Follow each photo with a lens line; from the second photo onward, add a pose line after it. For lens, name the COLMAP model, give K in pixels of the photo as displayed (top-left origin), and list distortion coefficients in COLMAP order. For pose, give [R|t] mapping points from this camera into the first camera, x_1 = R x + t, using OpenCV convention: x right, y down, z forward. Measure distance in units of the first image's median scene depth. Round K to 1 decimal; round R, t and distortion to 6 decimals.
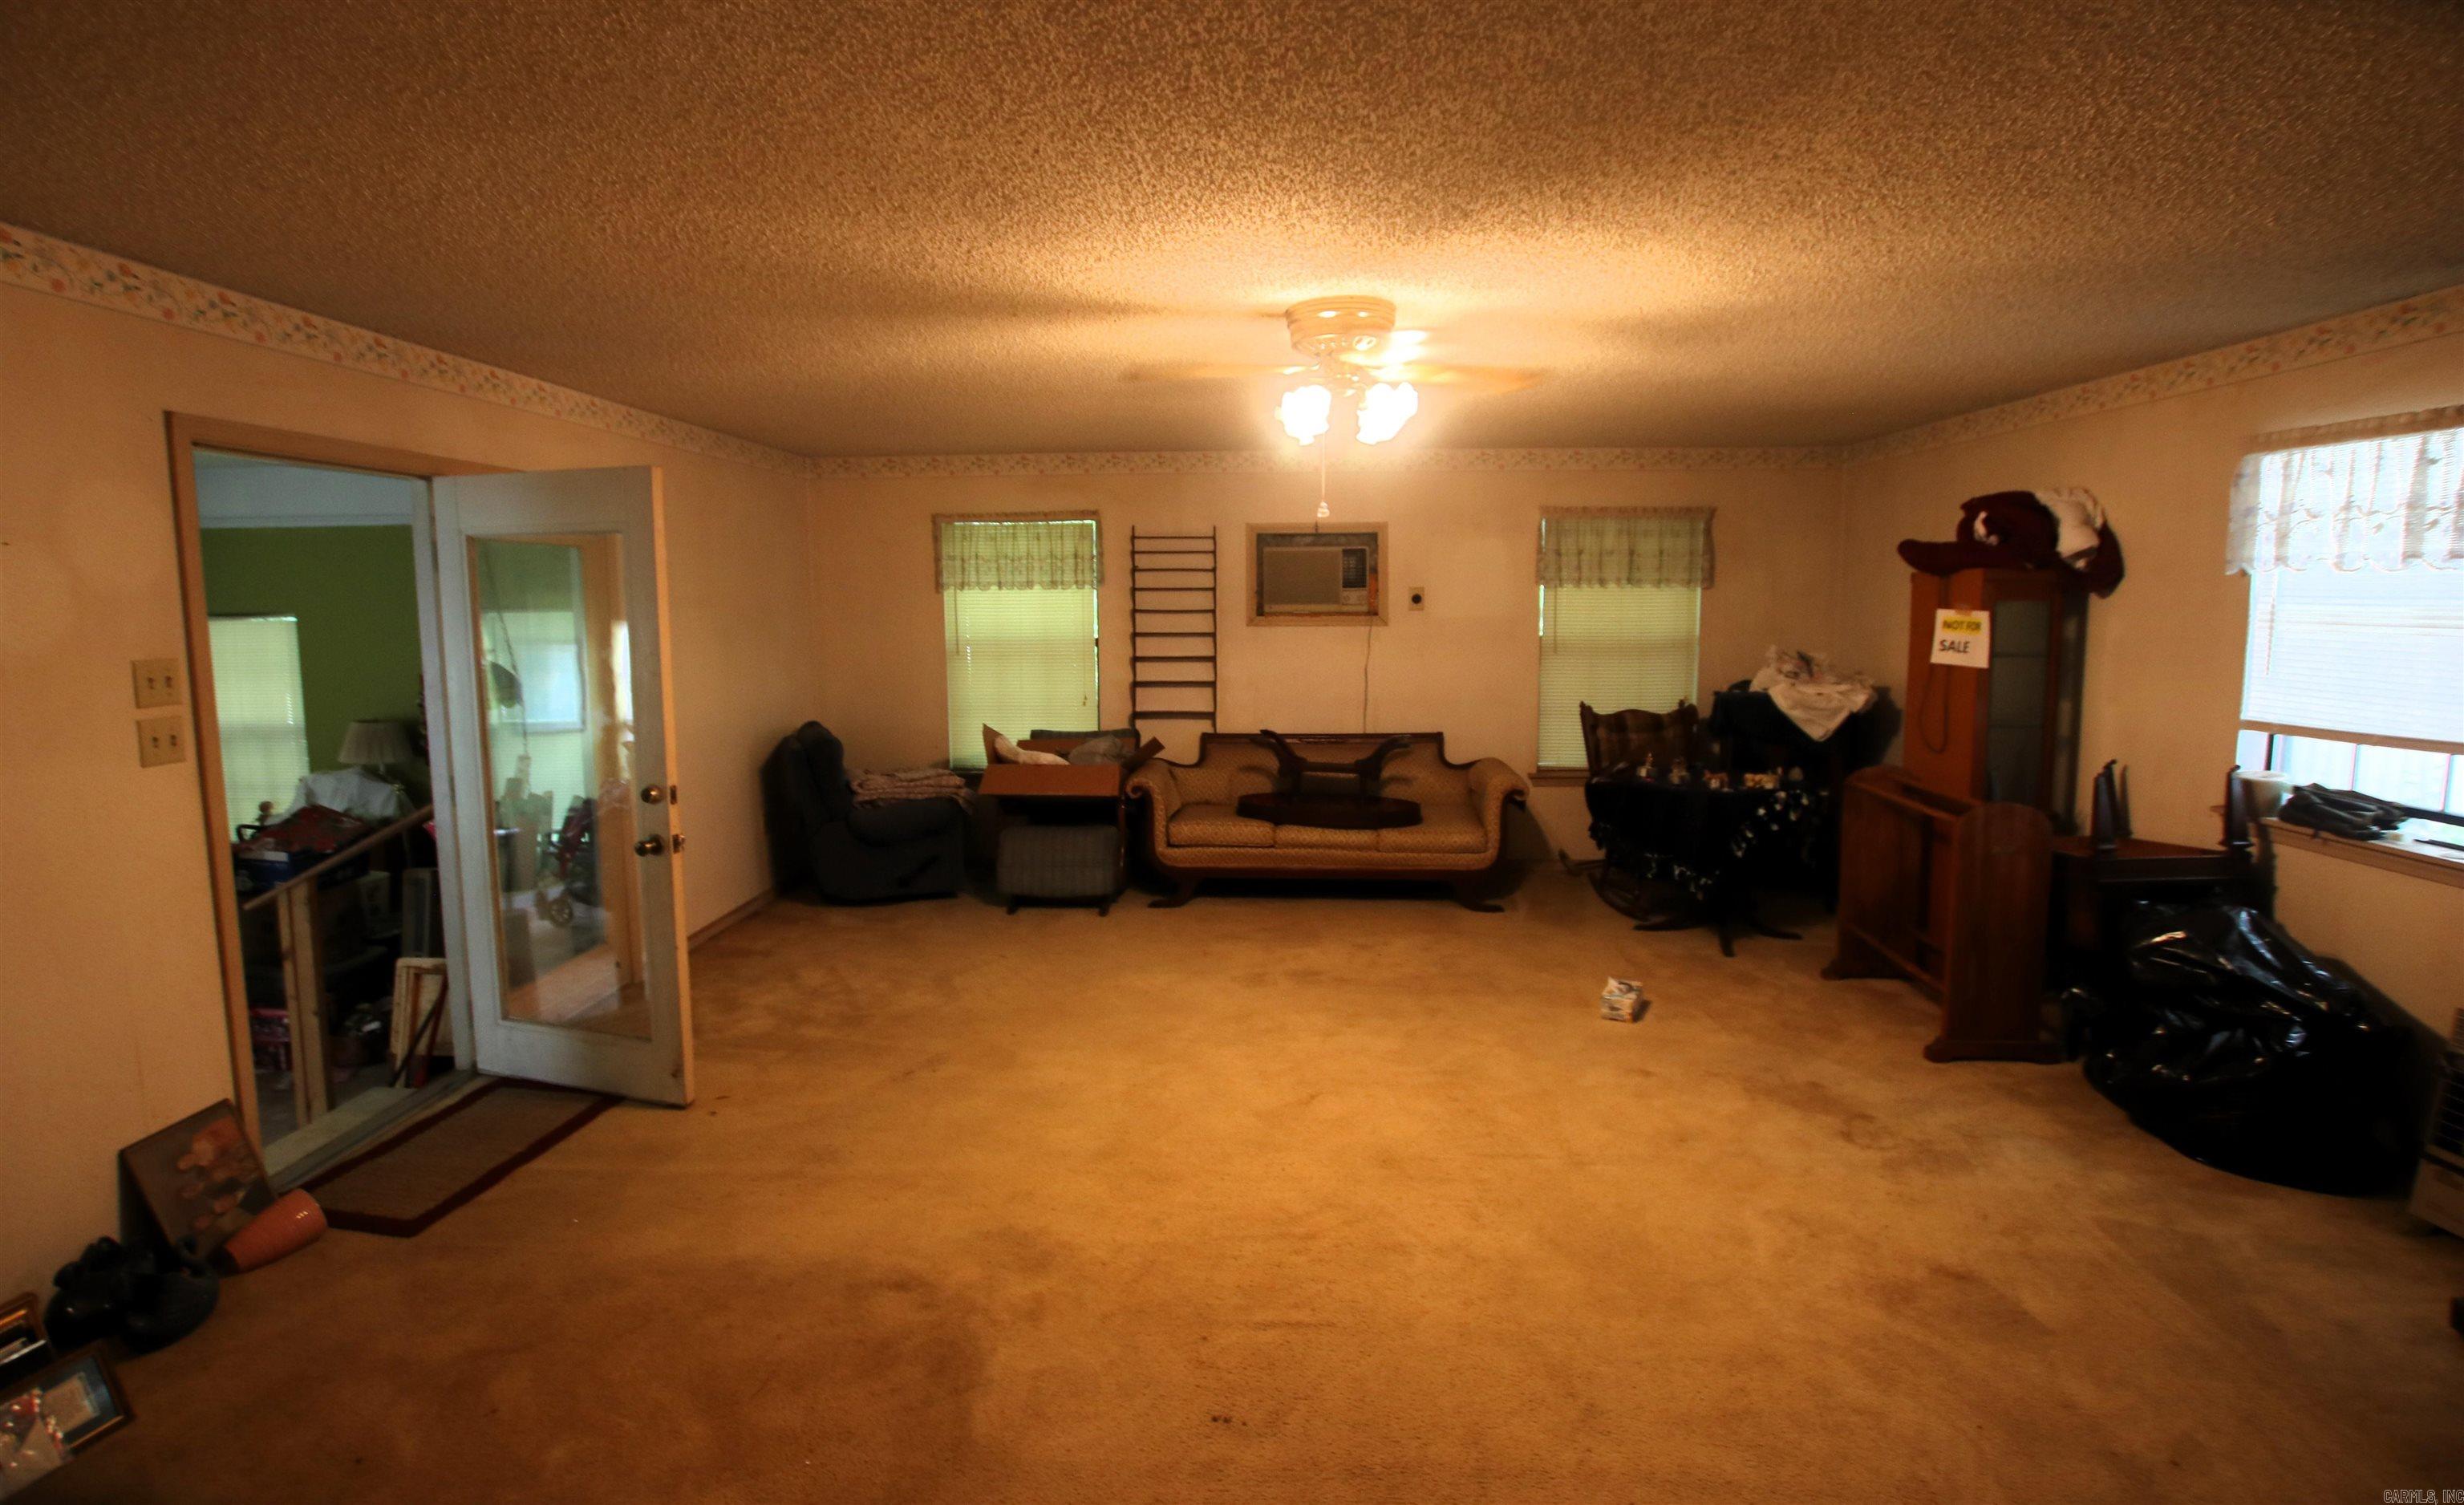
lens RADIAL K [[1130.6, 0, 1224.8], [0, 1130.6, 748.3], [0, 0, 1]] dist [-0.030665, 0.000365]
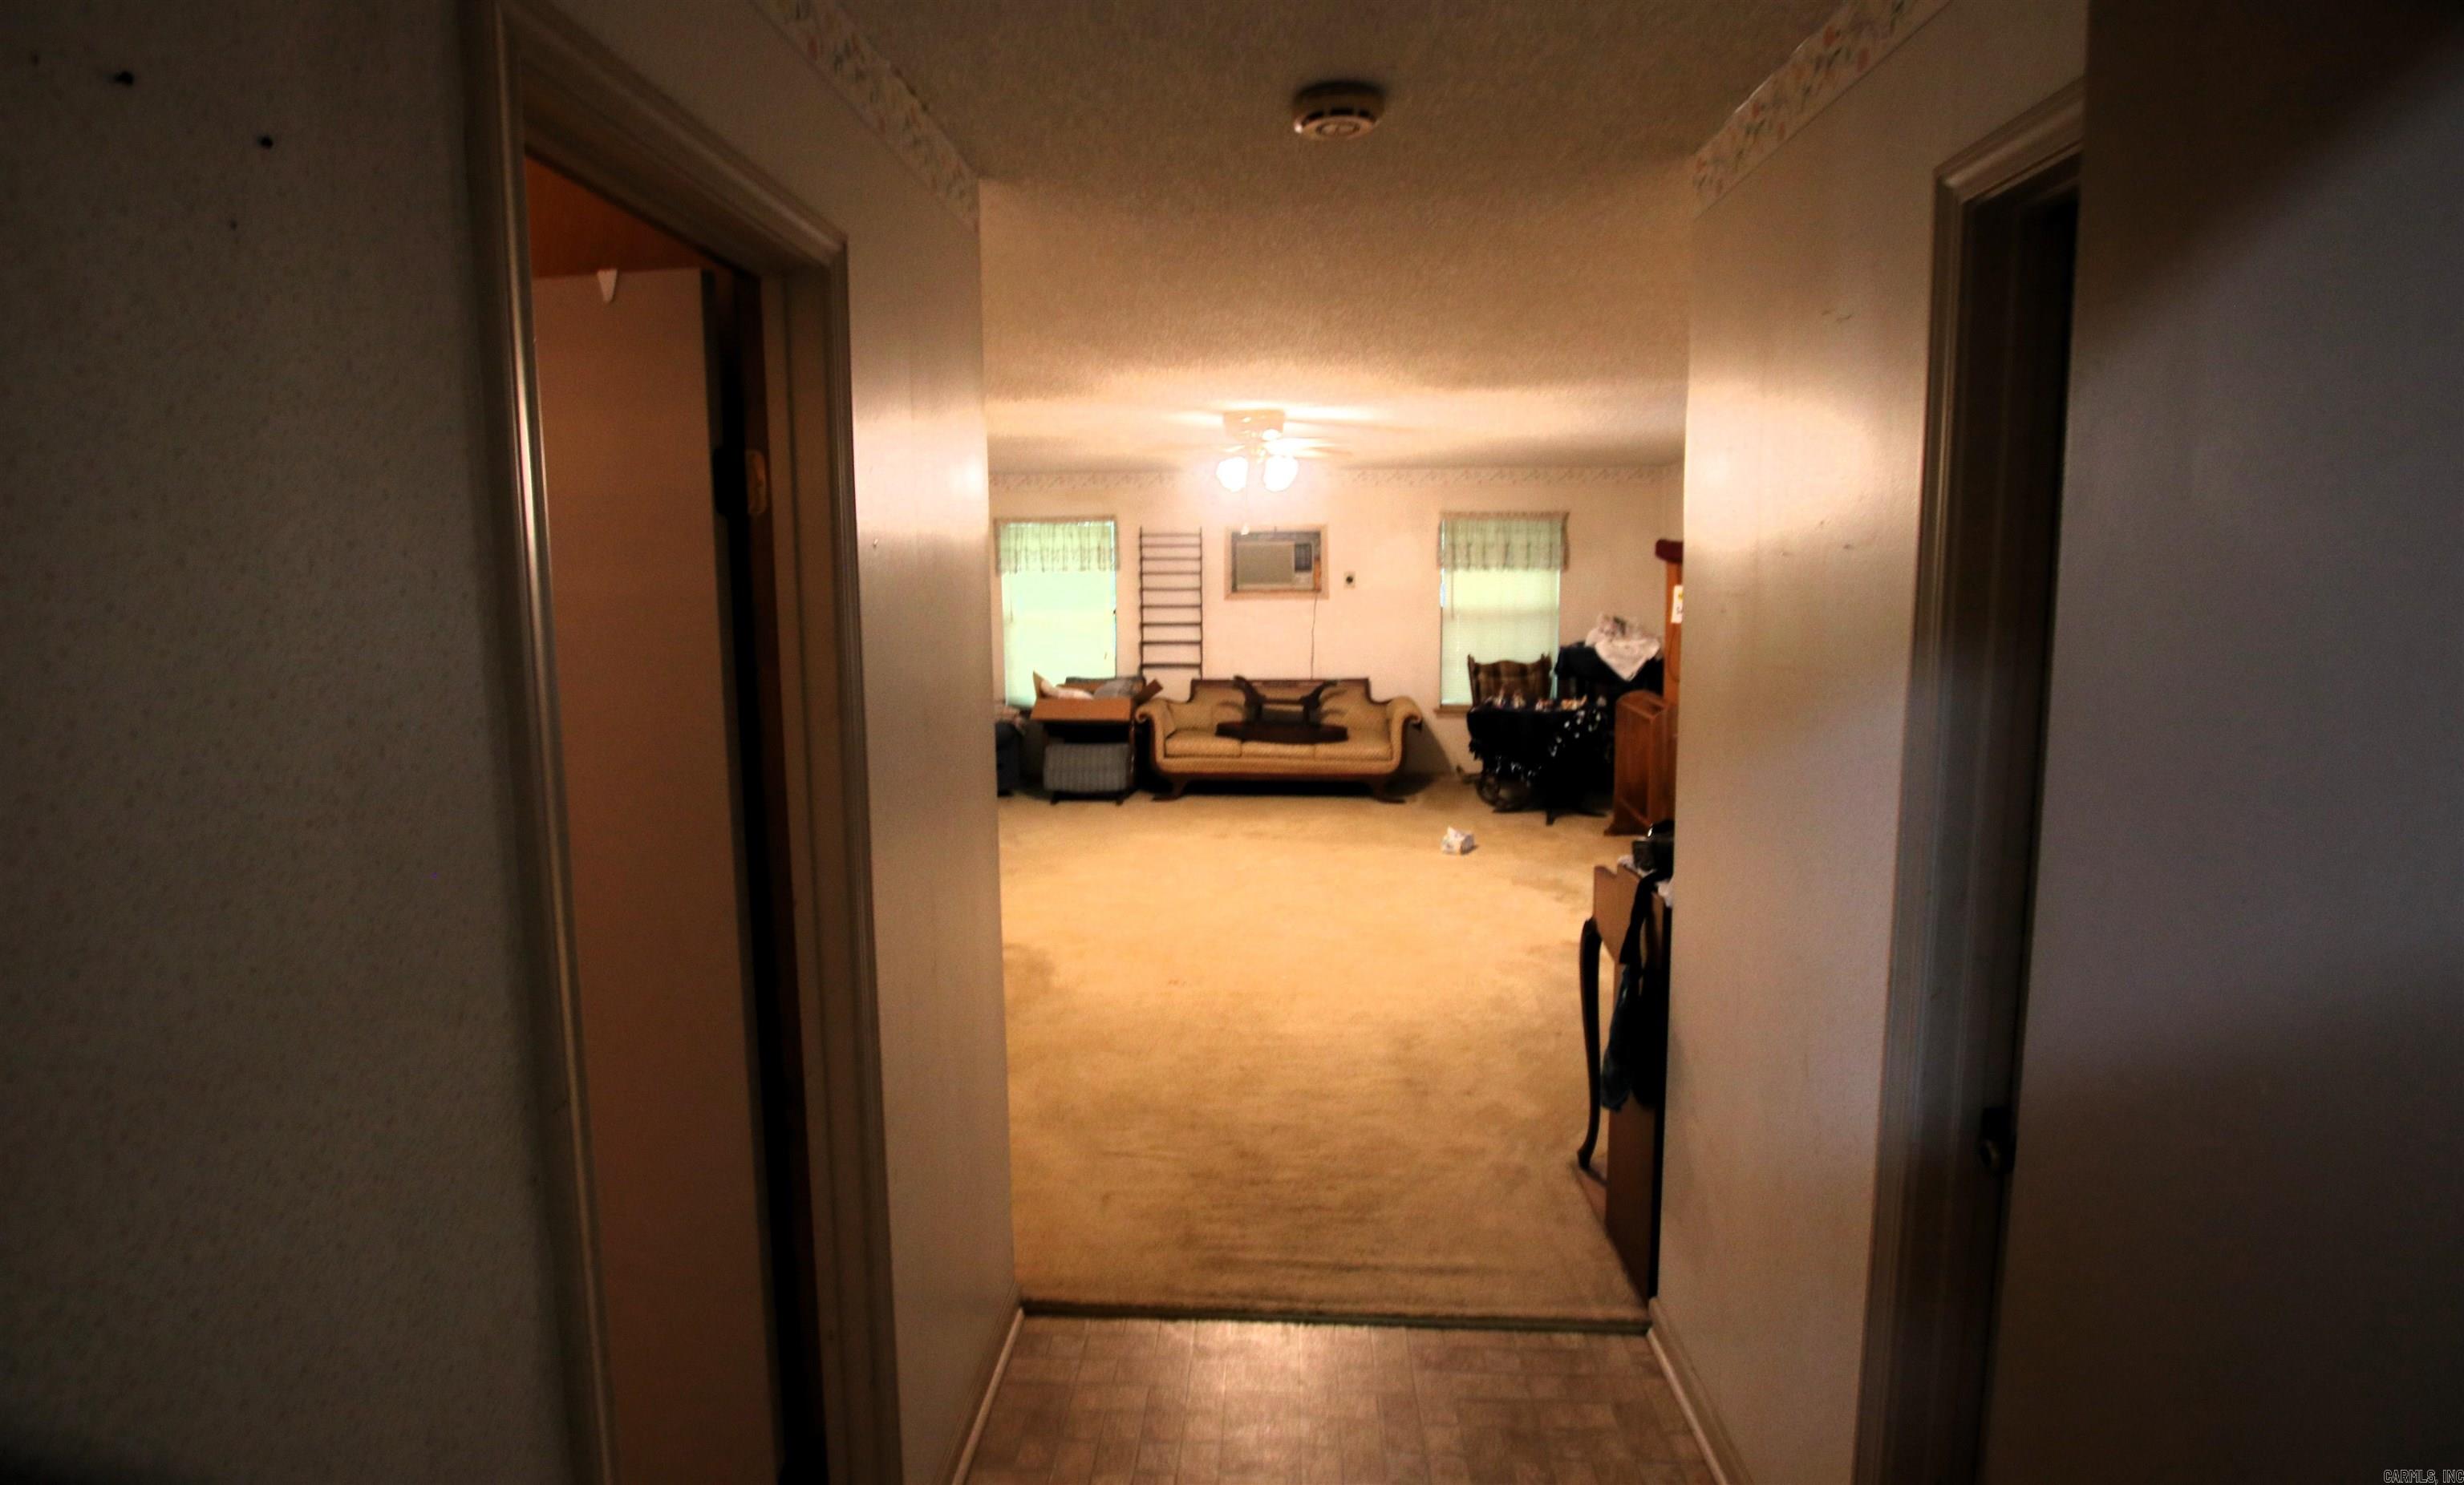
lens RADIAL K [[1130.3, 0, 1227.8], [0, 1130.3, 723.1], [0, 0, 1]] dist [-0.030665, 0.000365]
pose [[0.999912, -0.000615, -0.013282, 0.044666], [0.000571, 0.999994, -0.003294, 0.048068], [0.013284, 0.003286, 0.999906, -0.387787]]
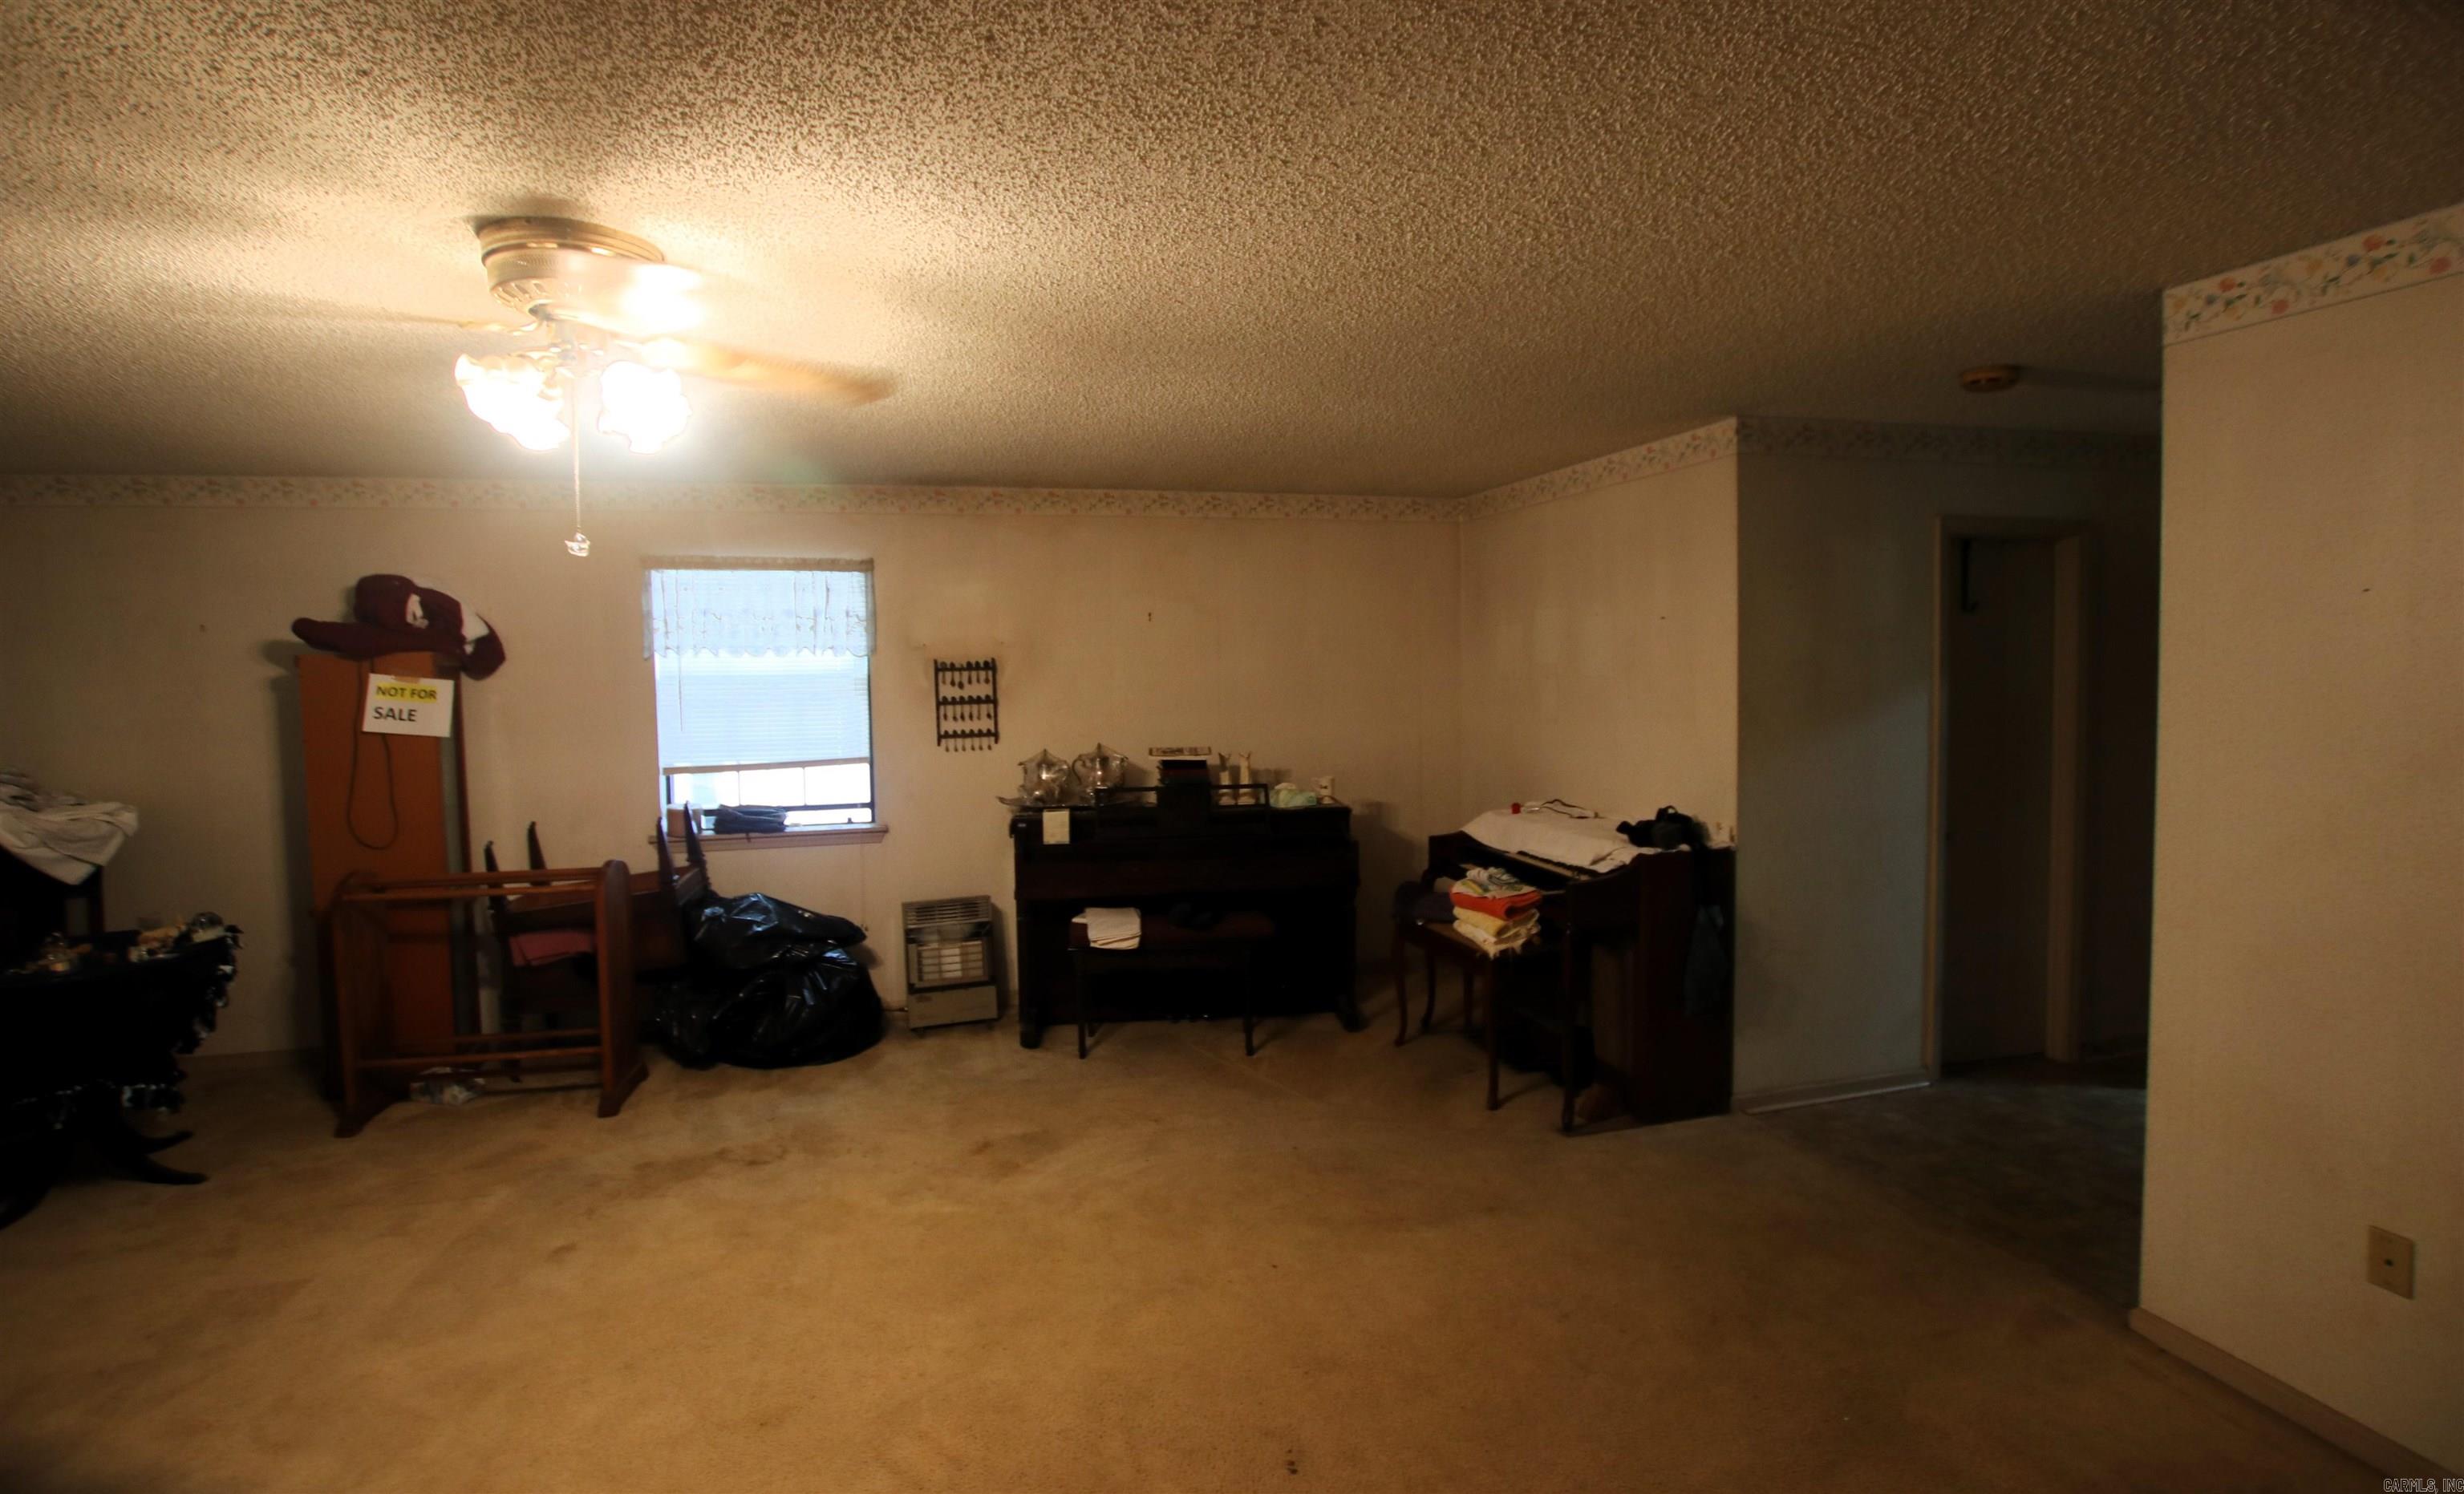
lens RADIAL K [[1130.4, 0, 1219.1], [0, 1130.4, 737.0], [0, 0, 1]] dist [-0.030665, 0.000365]
pose [[-0.301483, -0.042926, 0.952505, -0.334210], [0.145747, 0.985171, 0.090529, -0.052750], [-0.942266, 0.166118, -0.290756, 0.460245]]
